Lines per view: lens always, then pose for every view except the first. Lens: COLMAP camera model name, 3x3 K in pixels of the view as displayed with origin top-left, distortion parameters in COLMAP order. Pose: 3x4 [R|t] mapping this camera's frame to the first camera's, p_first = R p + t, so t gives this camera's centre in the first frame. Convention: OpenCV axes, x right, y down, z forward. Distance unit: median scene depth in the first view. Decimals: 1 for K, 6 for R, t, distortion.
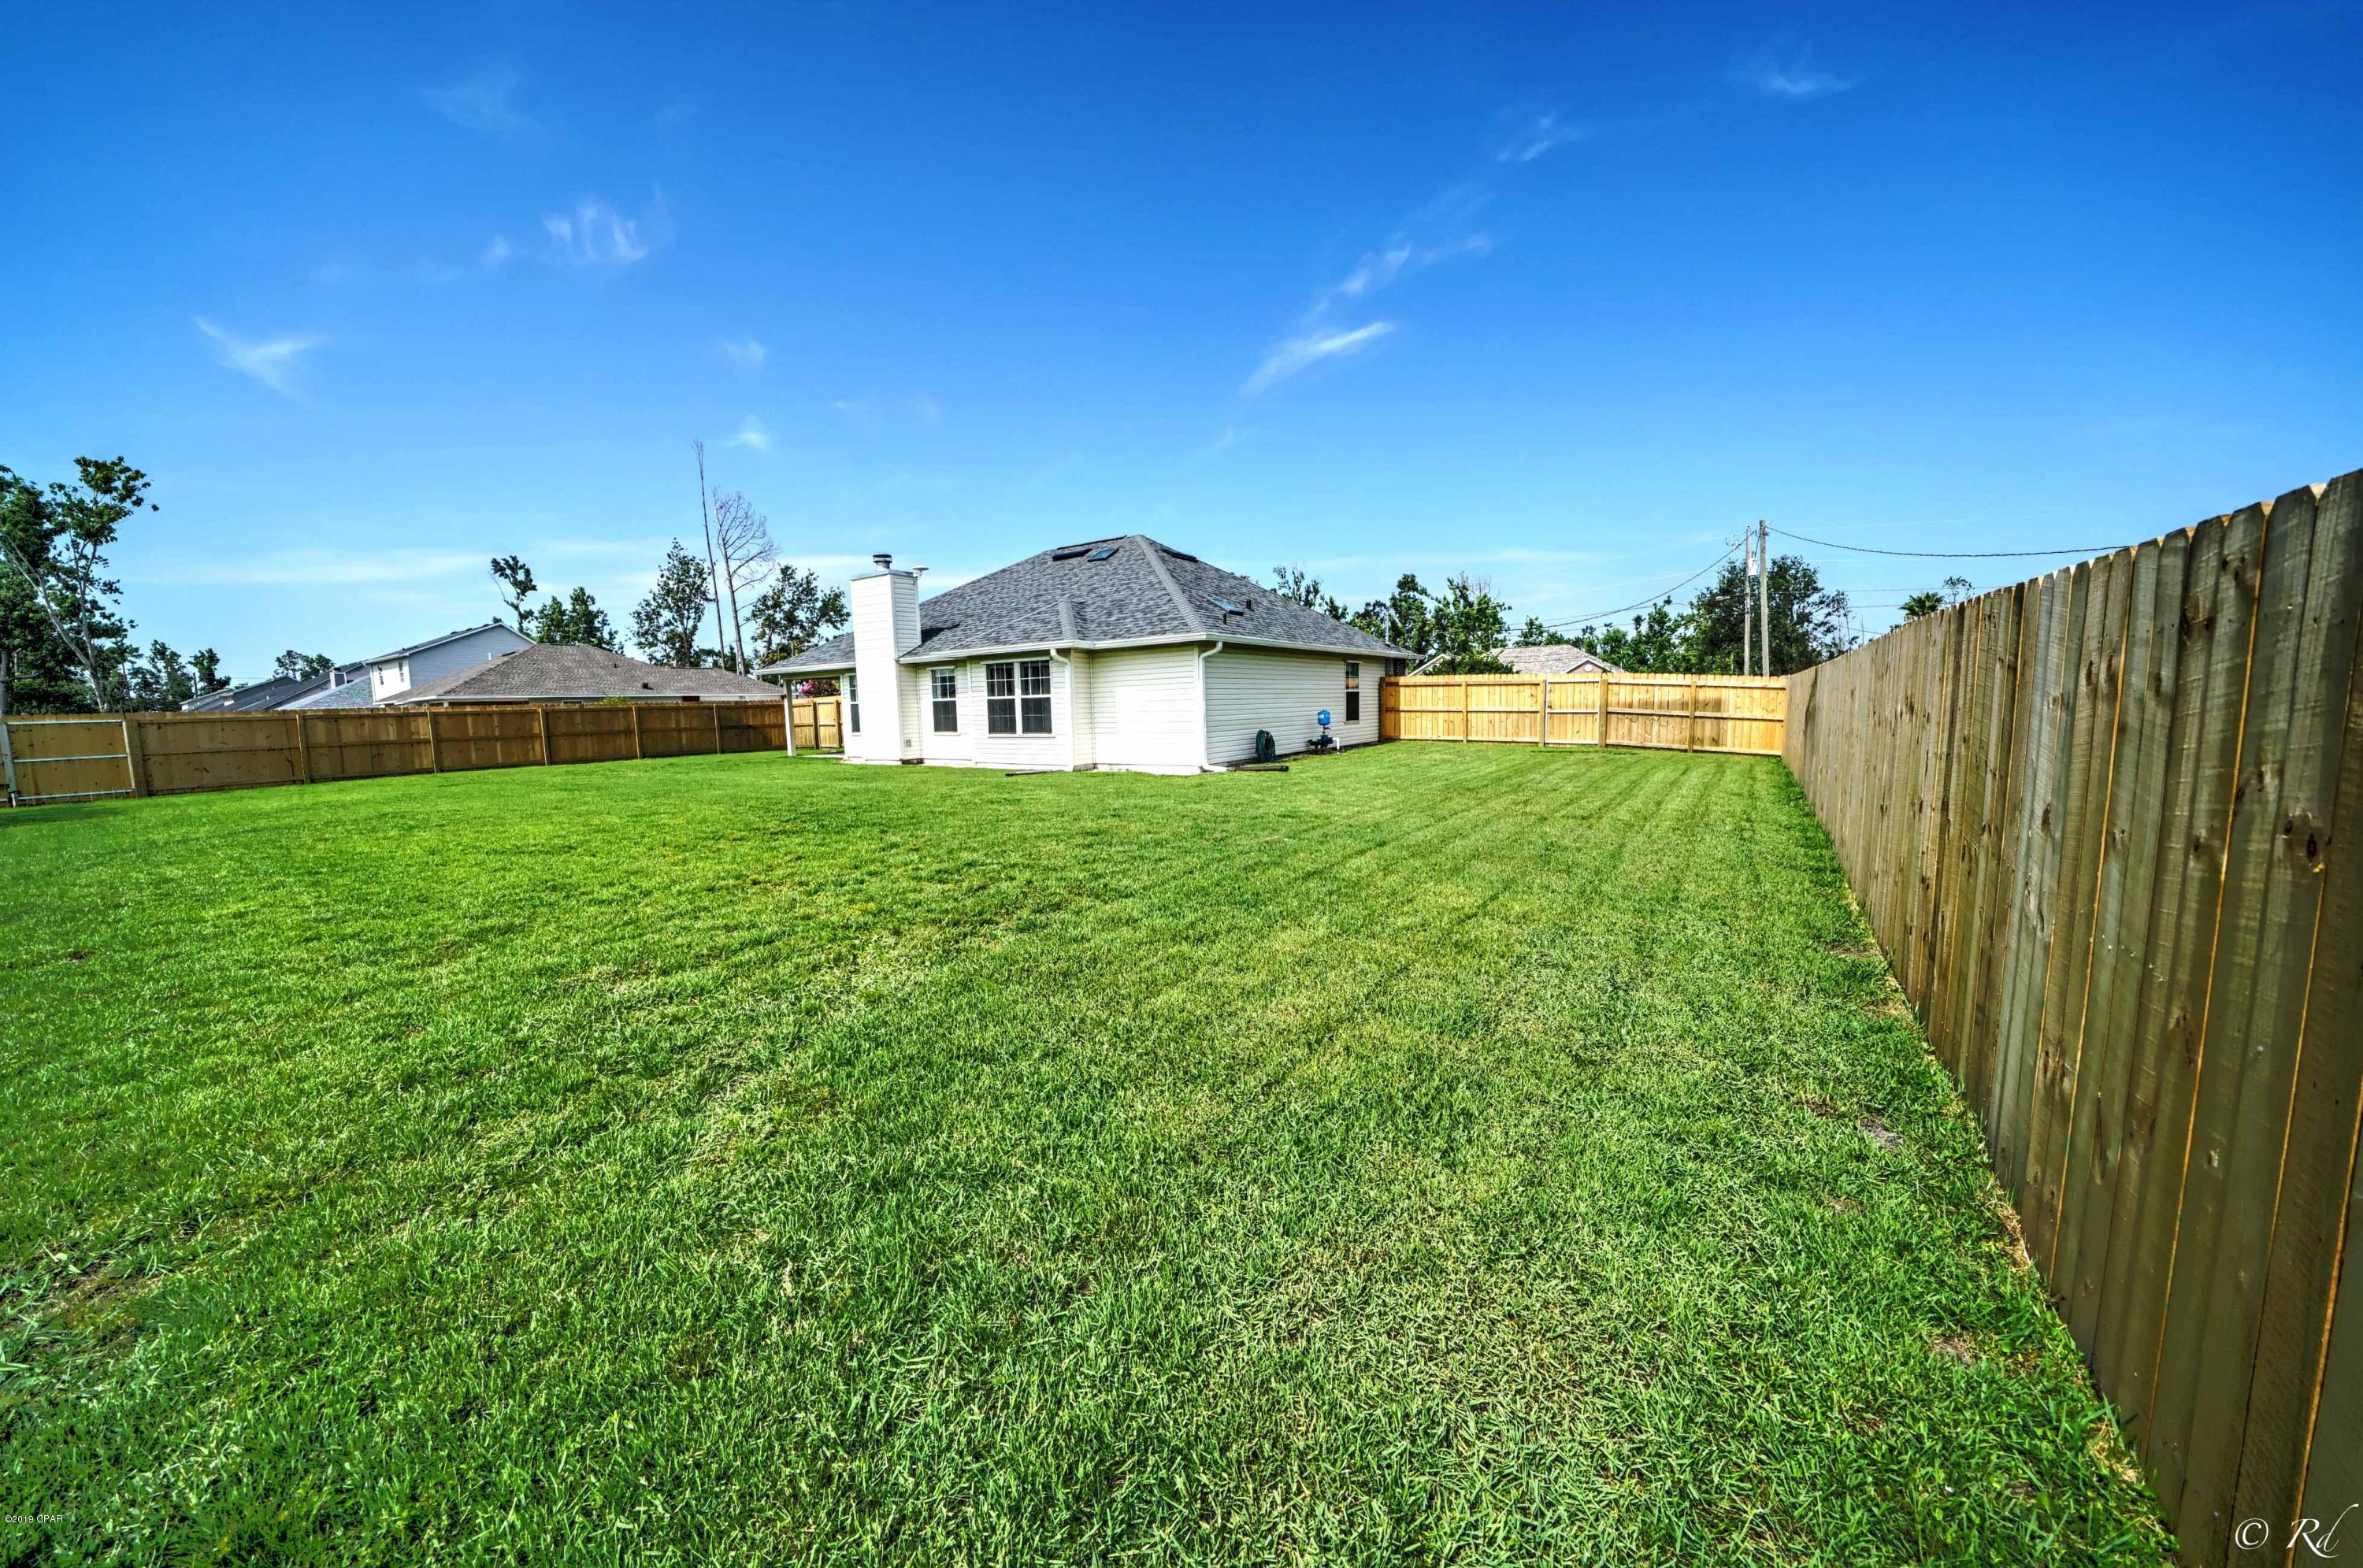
lens RADIAL K [[813.2, 0, 1171.0], [0, 813.2, 786.9], [0, 0, 1]] dist [-0.038809, 0.005207]
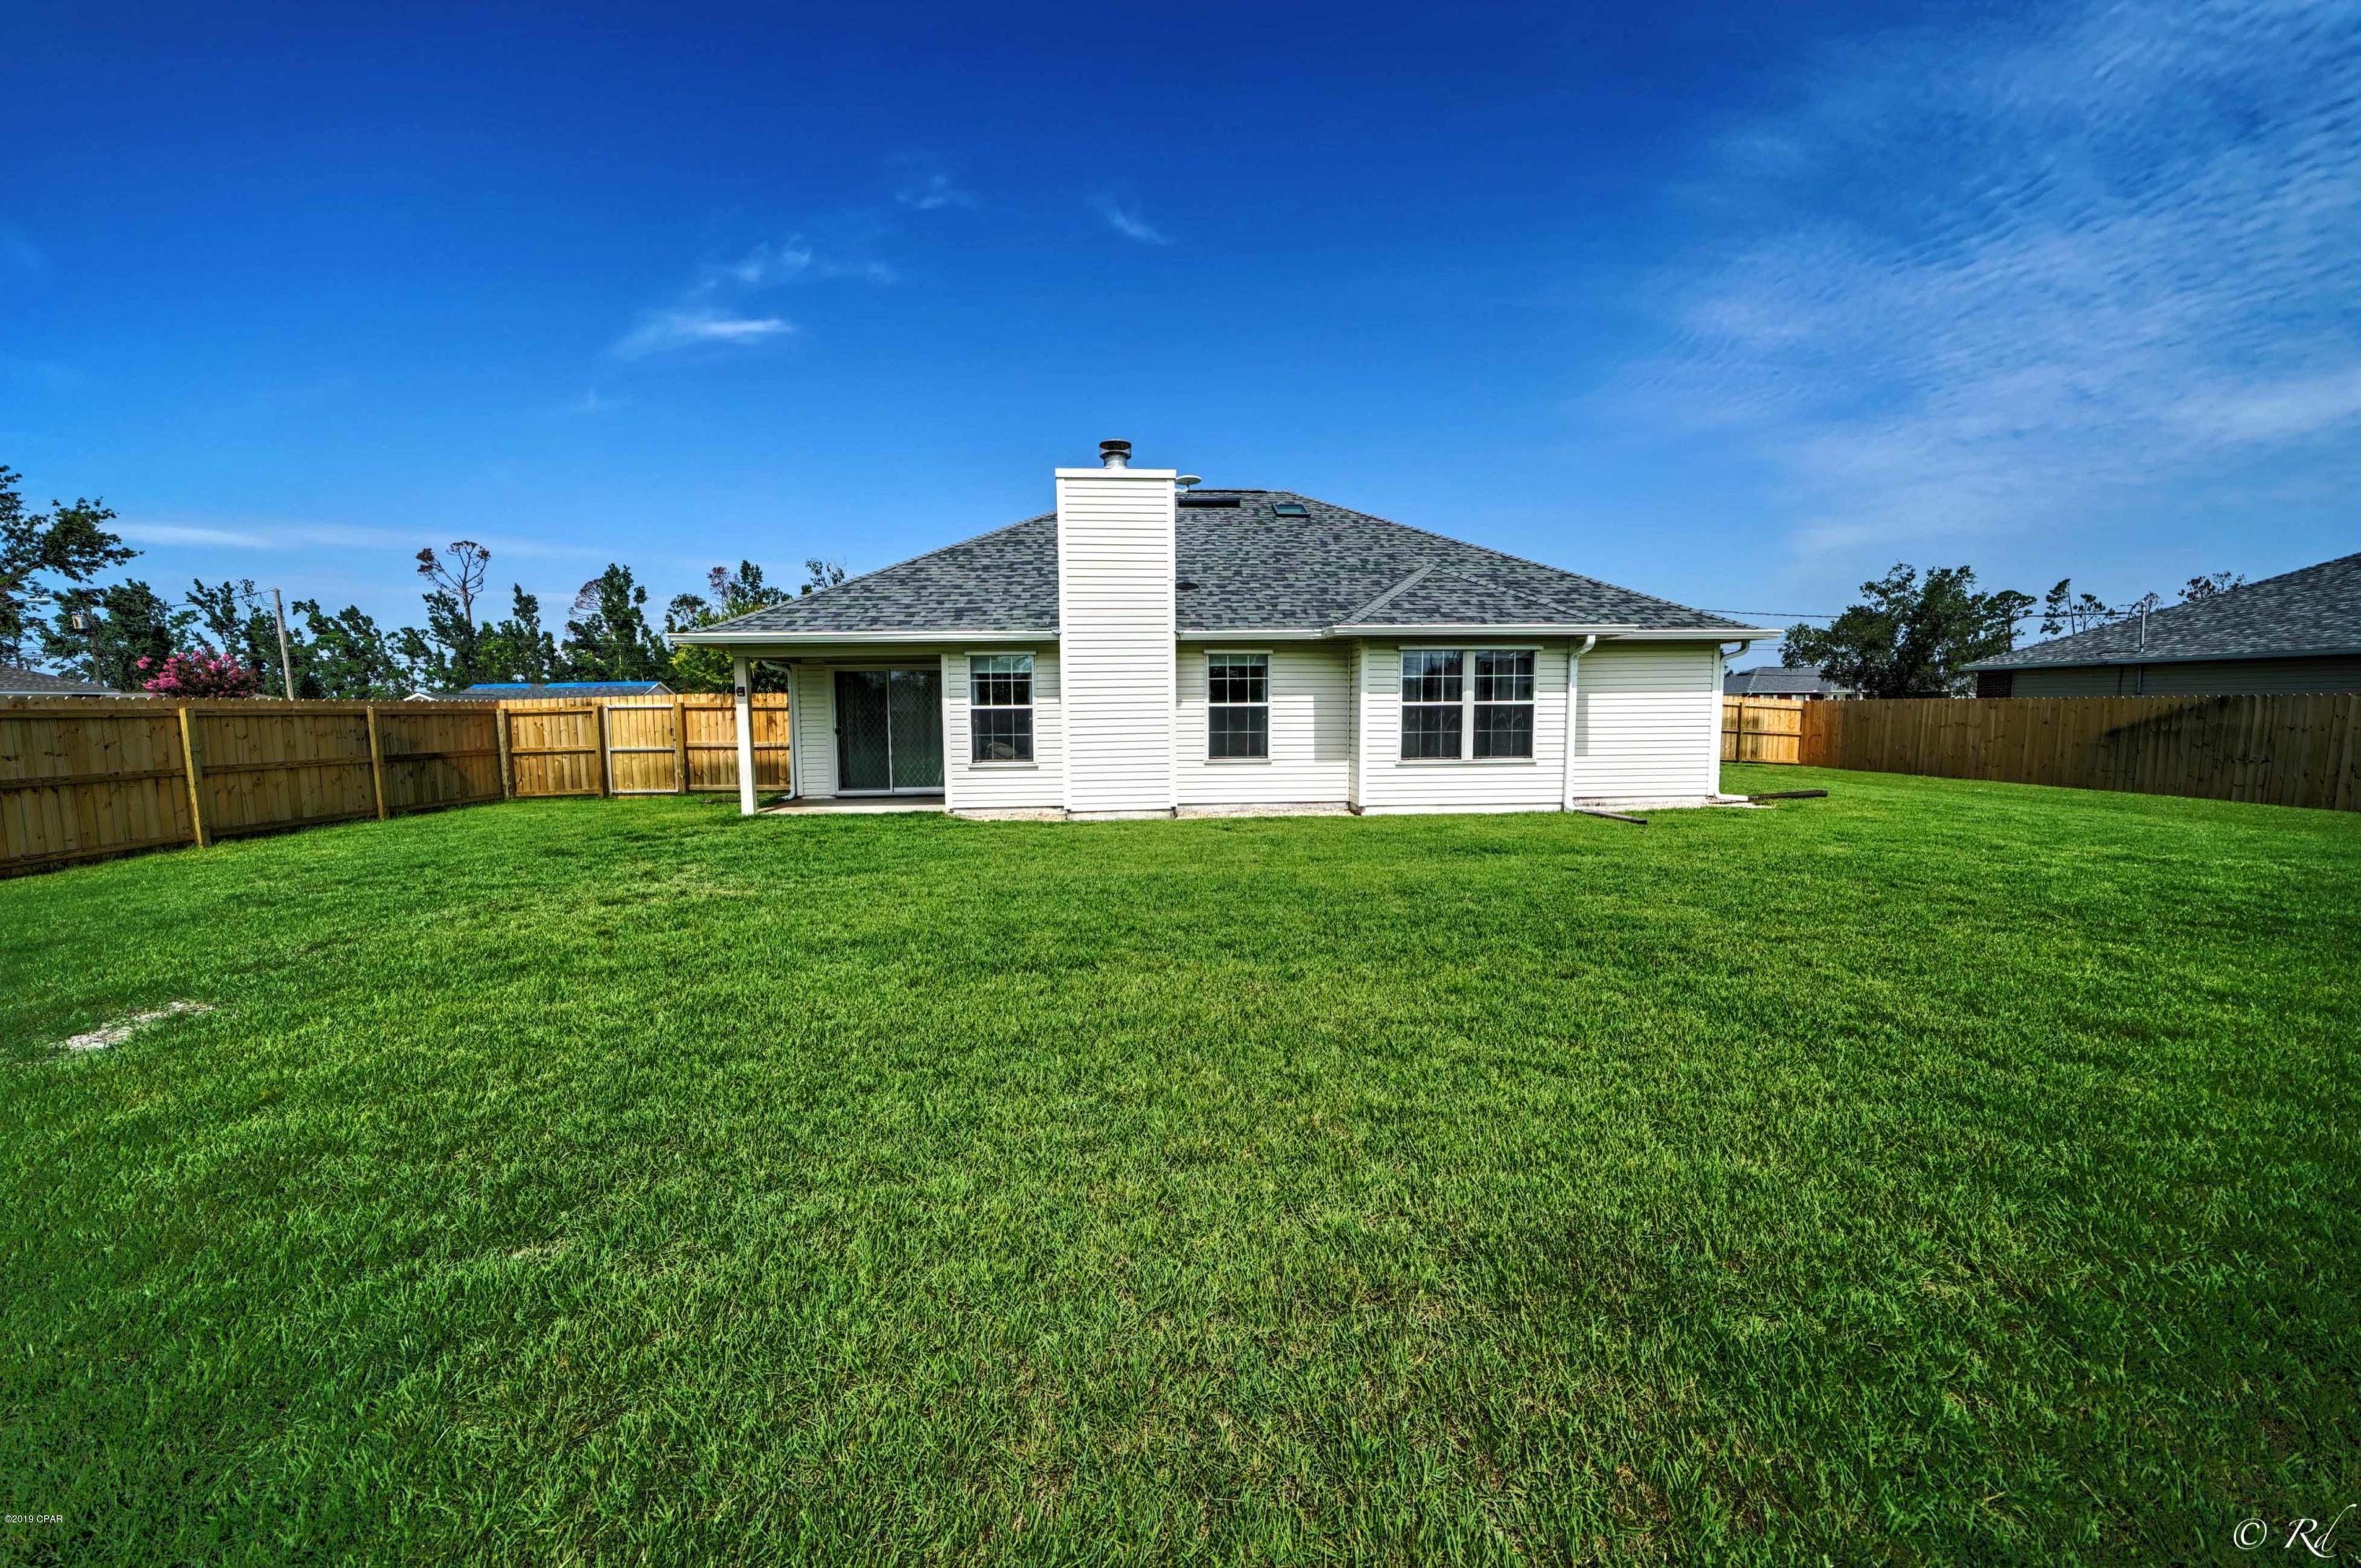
lens RADIAL K [[826.6, 0, 1185.3], [0, 826.6, 785.5], [0, 0, 1]] dist [-0.006824, -0.000142]
pose [[0.787355, -0.039293, 0.615246, -0.684485], [0.054845, 0.998474, -0.006419, -0.045897], [-0.614055, 0.038798, 0.788309, 0.539251]]
